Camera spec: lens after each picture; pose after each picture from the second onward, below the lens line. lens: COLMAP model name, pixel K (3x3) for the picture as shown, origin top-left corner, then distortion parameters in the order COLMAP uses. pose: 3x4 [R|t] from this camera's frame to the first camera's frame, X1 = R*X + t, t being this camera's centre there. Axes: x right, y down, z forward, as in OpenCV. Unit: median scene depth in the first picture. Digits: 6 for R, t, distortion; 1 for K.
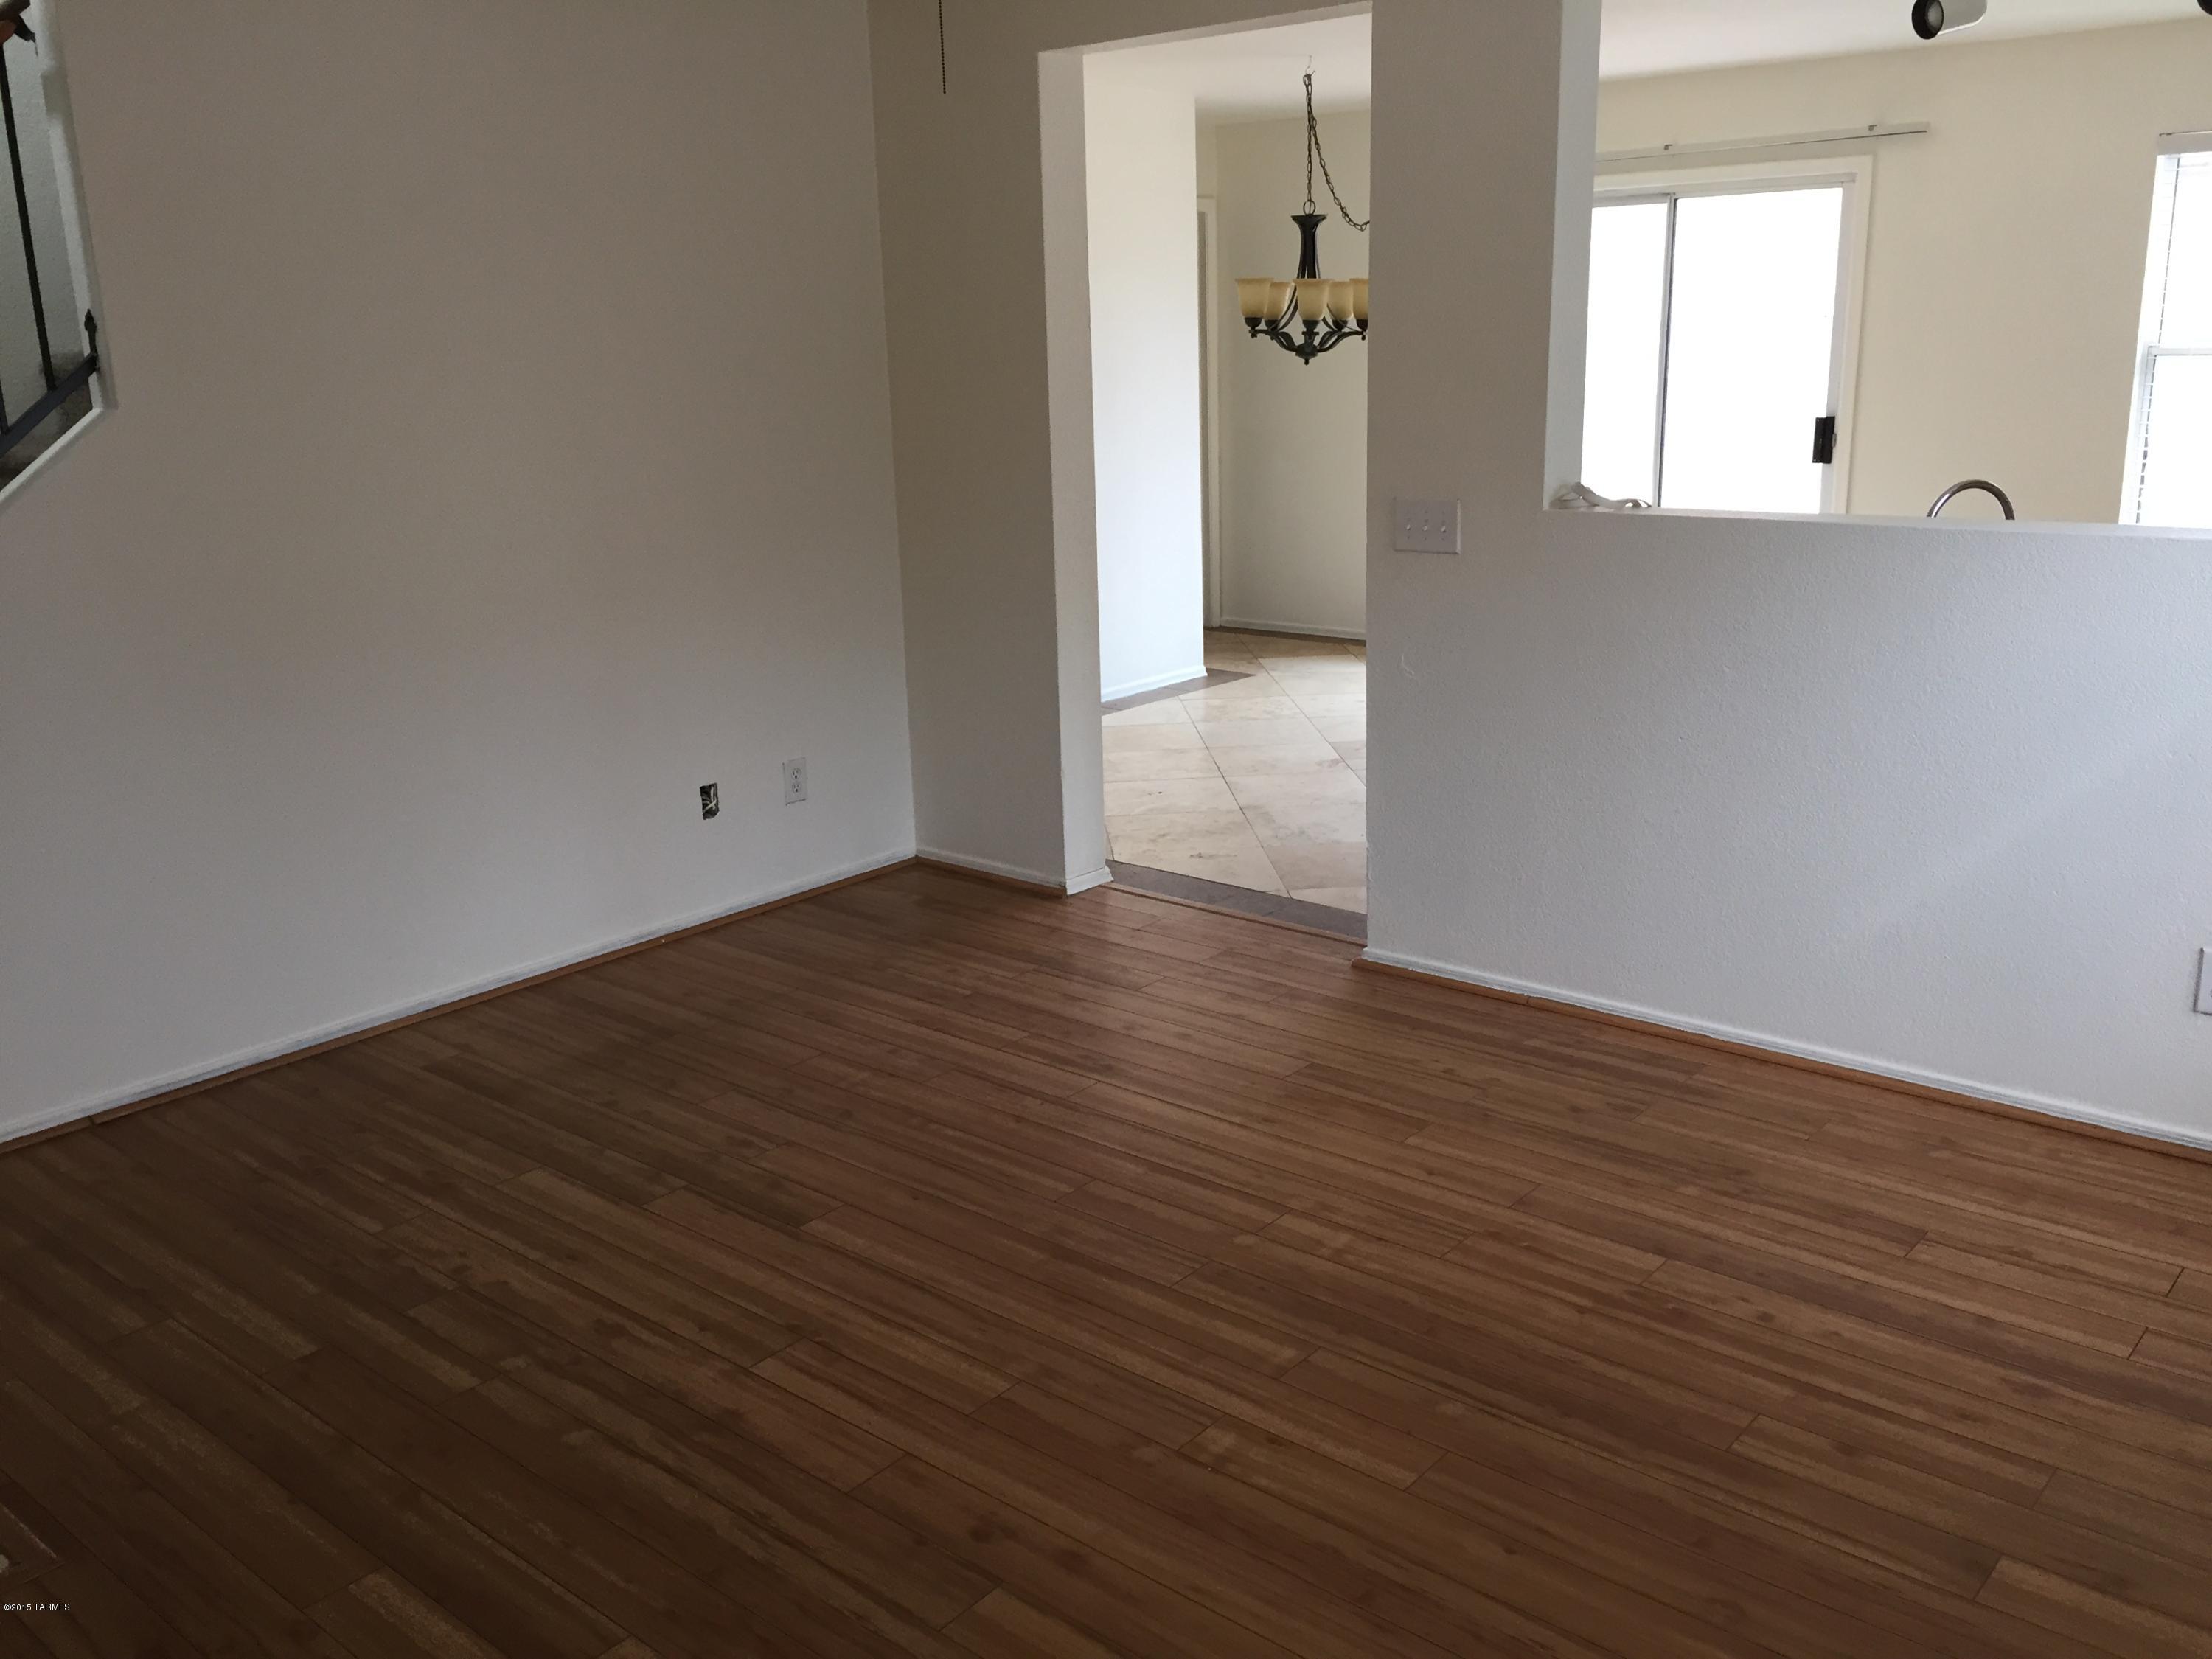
lens RADIAL K [[1941.4, 0, 1114.6], [0, 1941.4, 831.2], [0, 0, 1]] dist [0.094157, -0.124749]
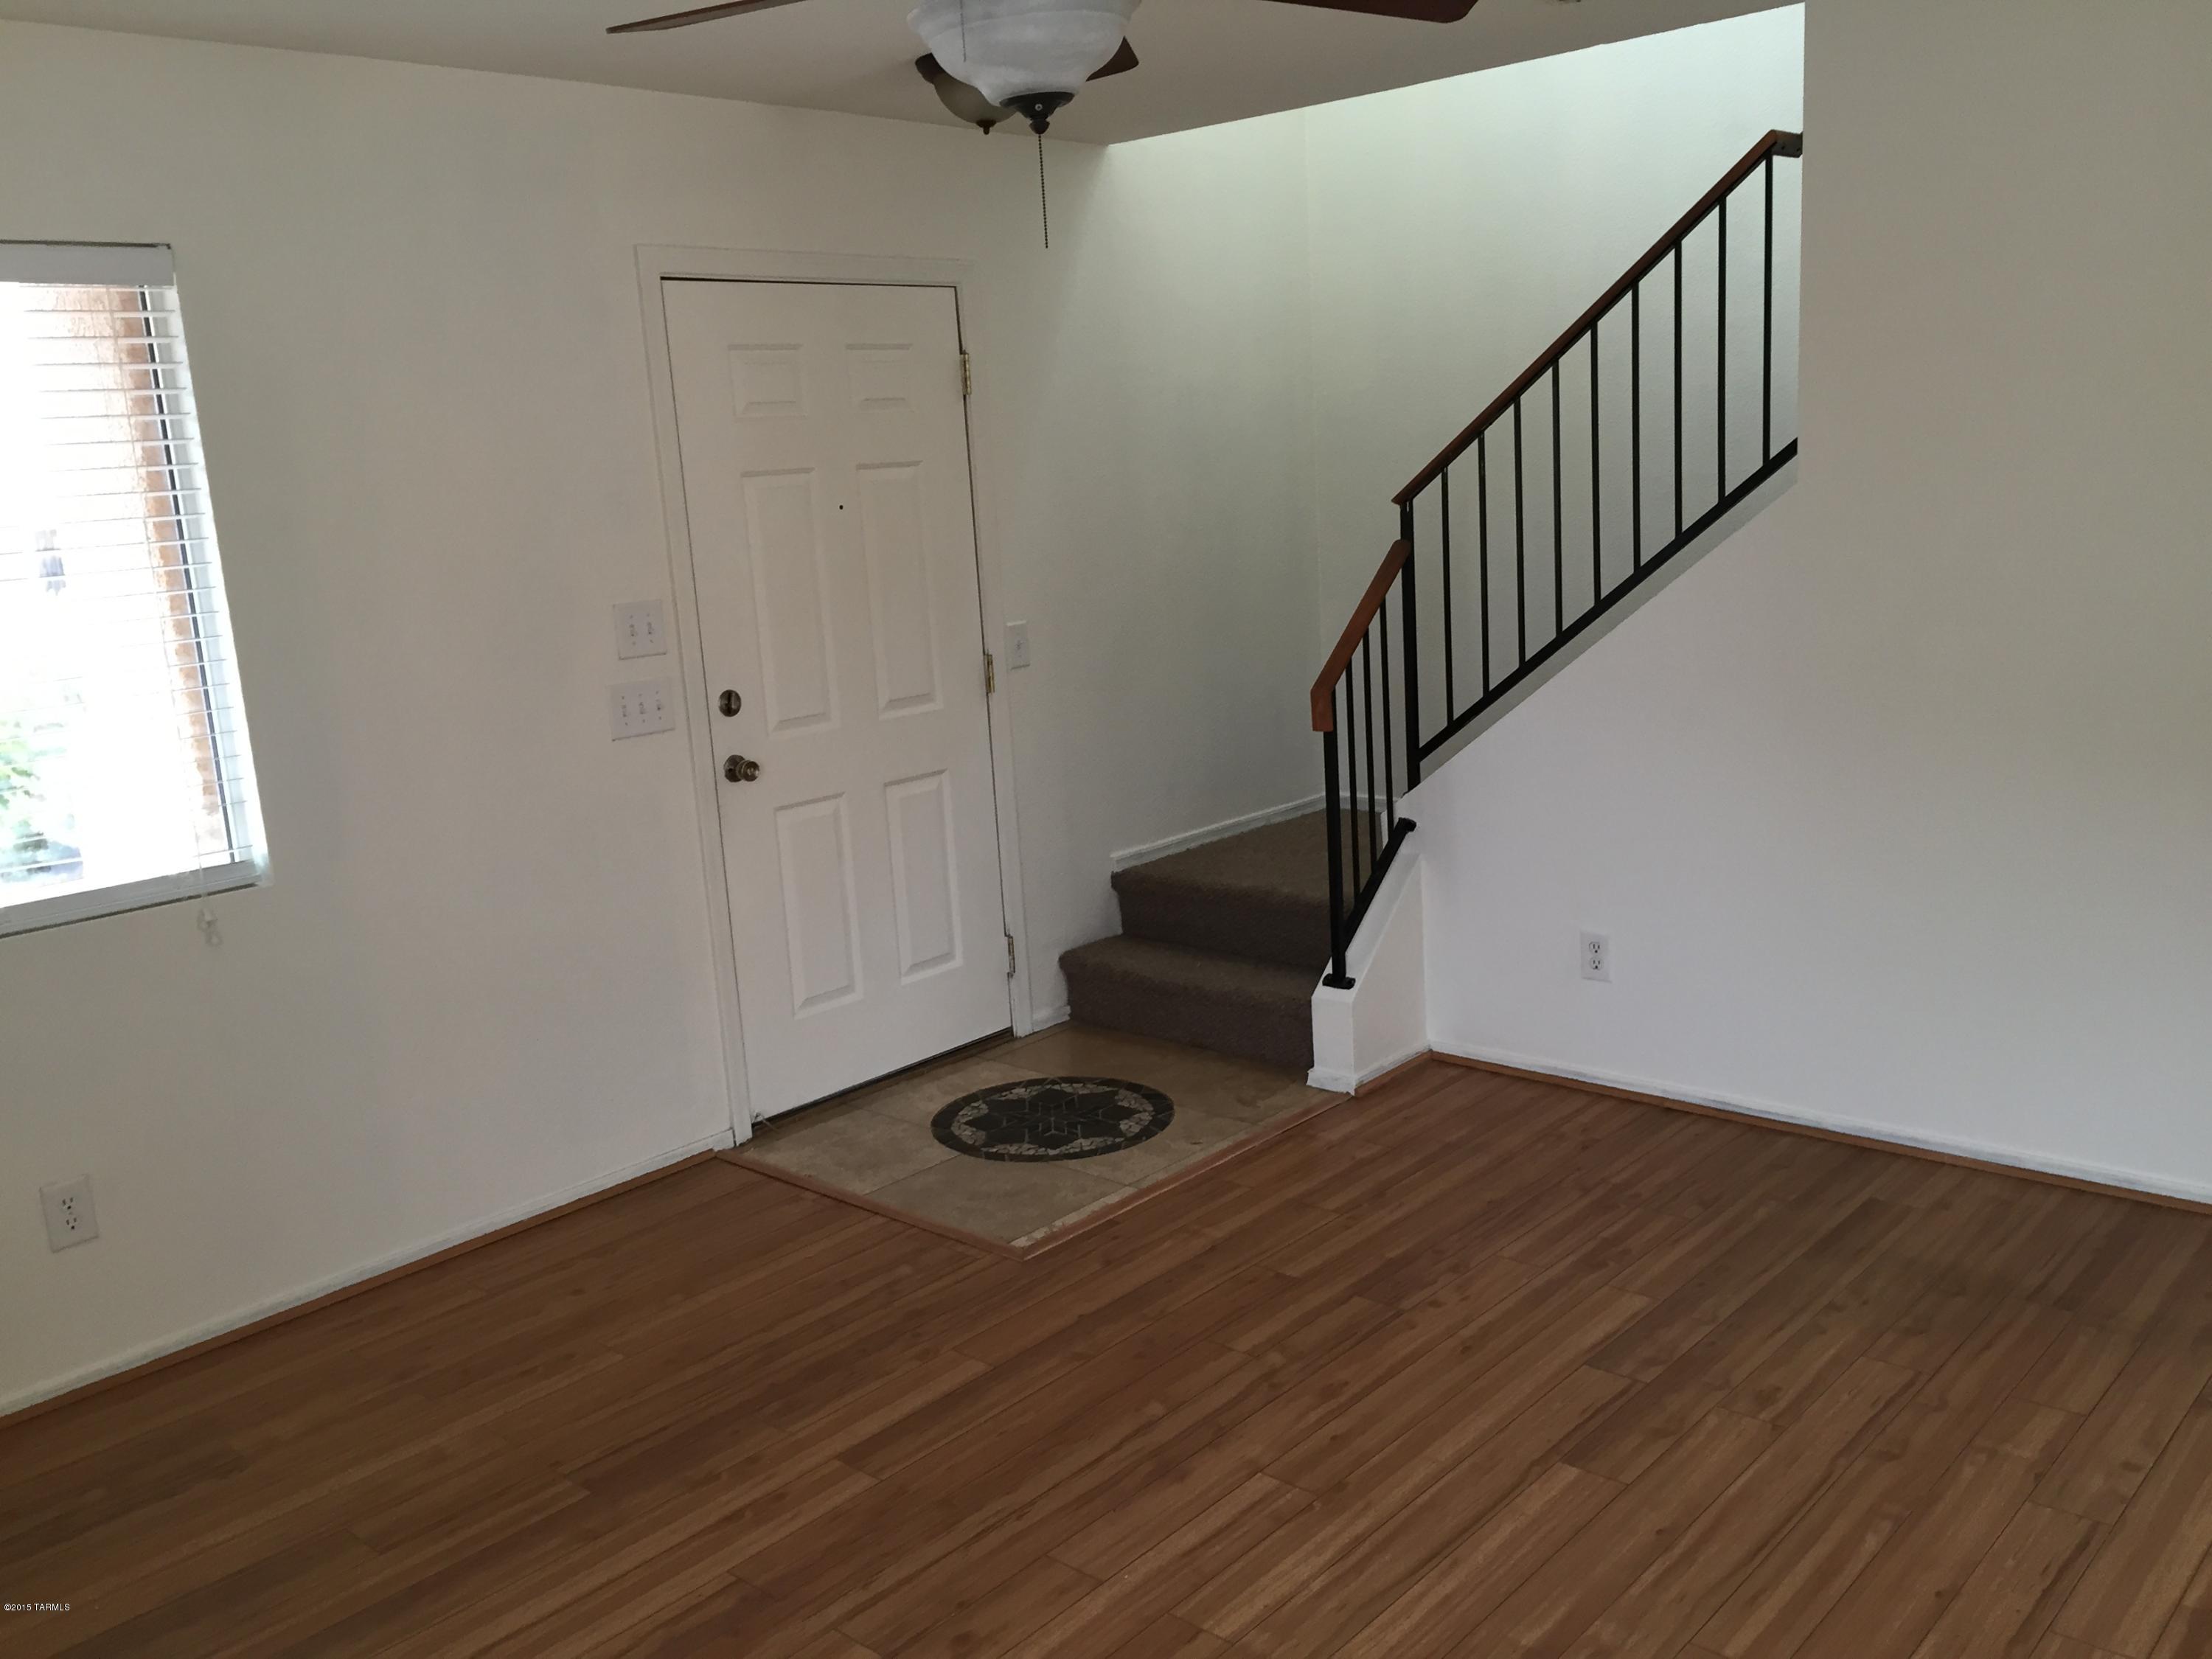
lens RADIAL K [[1941.4, 0, 1114.6], [0, 1941.4, 831.2], [0, 0, 1]] dist [0.094157, -0.124749]
pose [[-0.046592, 0.221916, -0.973952, 0.600326], [-0.199874, 0.953222, 0.226755, -0.208794], [0.978713, 0.205232, -0.000058, 0.719629]]
